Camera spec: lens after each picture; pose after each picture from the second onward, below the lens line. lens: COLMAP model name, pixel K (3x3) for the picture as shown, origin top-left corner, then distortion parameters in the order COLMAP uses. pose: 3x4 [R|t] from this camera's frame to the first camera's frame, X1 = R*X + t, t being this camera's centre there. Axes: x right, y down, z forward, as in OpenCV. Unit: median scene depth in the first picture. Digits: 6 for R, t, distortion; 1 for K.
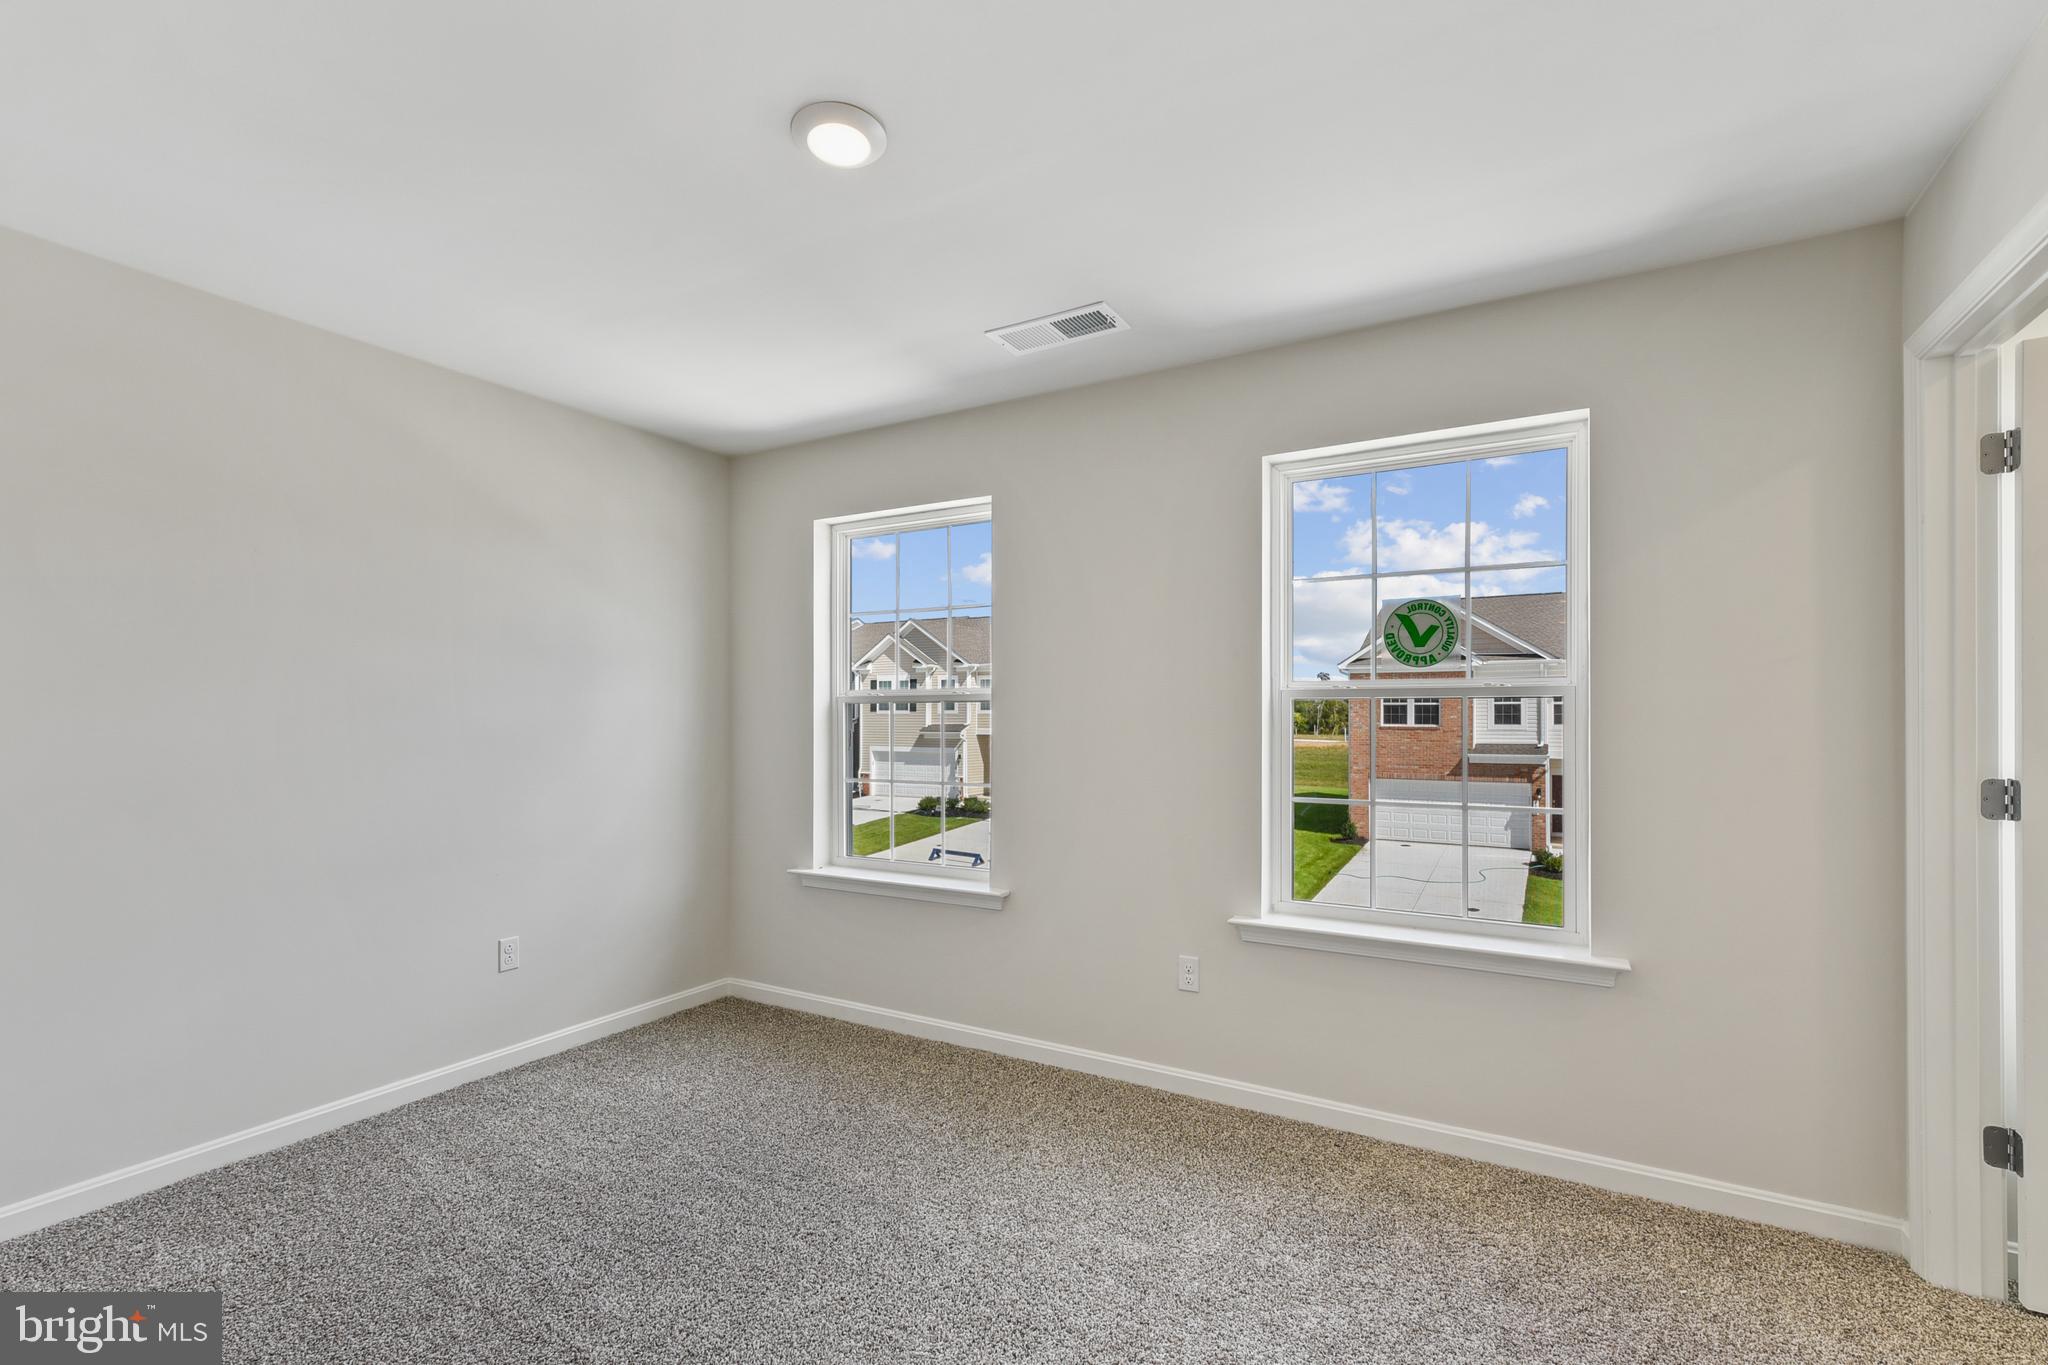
lens RADIAL K [[888.9, 0, 1013.6], [0, 888.9, 706.8], [0, 0, 1]] dist [0.008396, -0.000107]
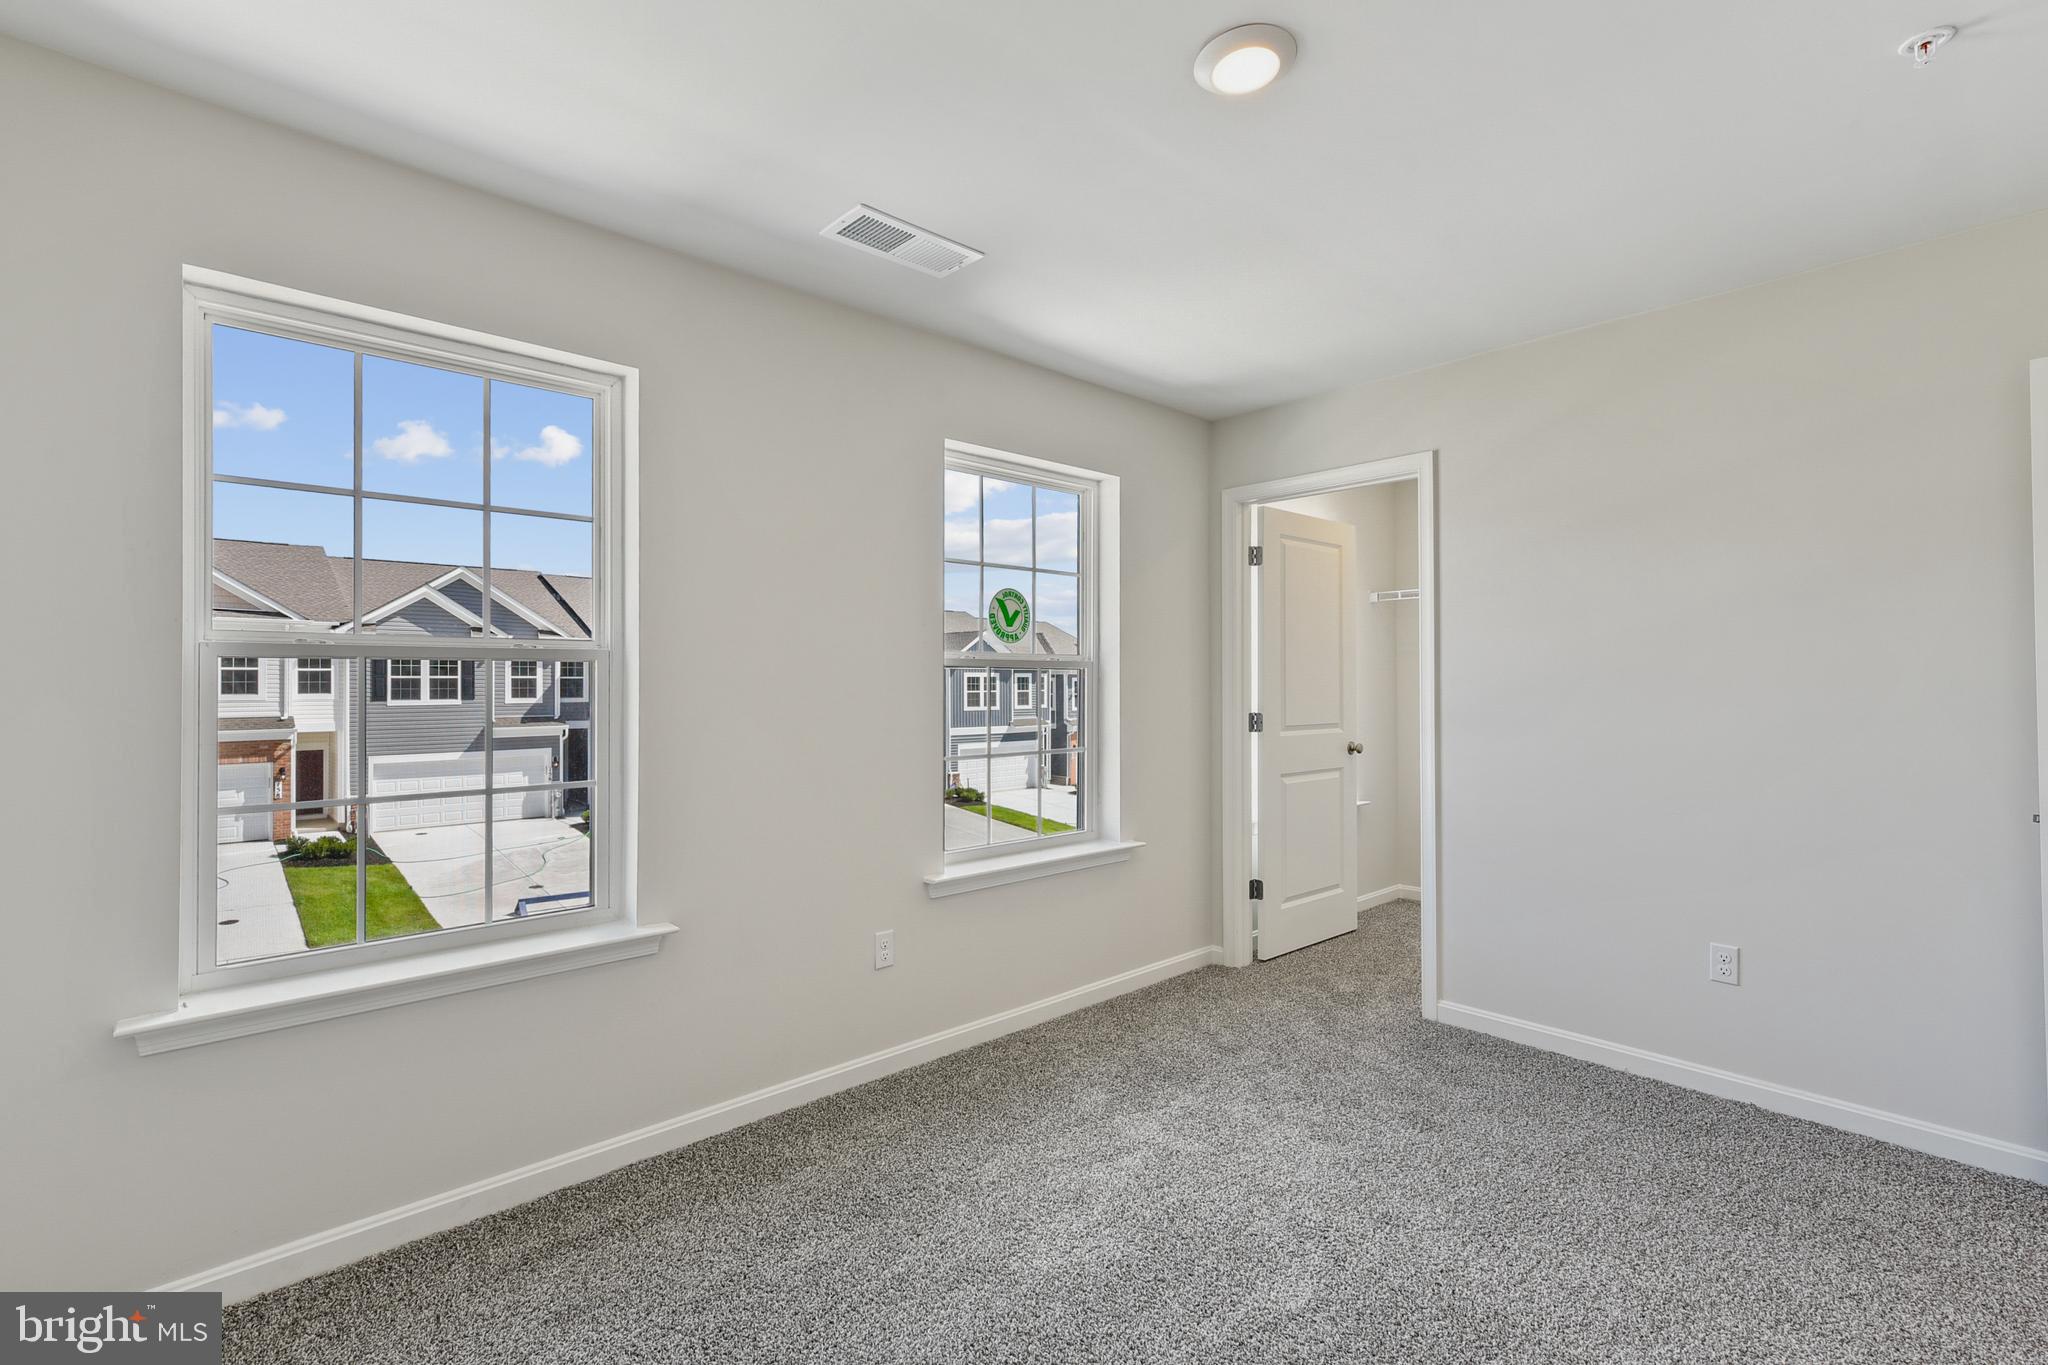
lens RADIAL K [[913.5, 0, 1024.0], [0, 913.5, 682.5], [0, 0, 1]] dist [0.014163, 0.000018]
pose [[0.310897, 0.001251, 0.950443, -0.731067], [-0.009286, 0.999955, 0.001721, 0.007831], [-0.950398, -0.009361, 0.310895, 0.574463]]
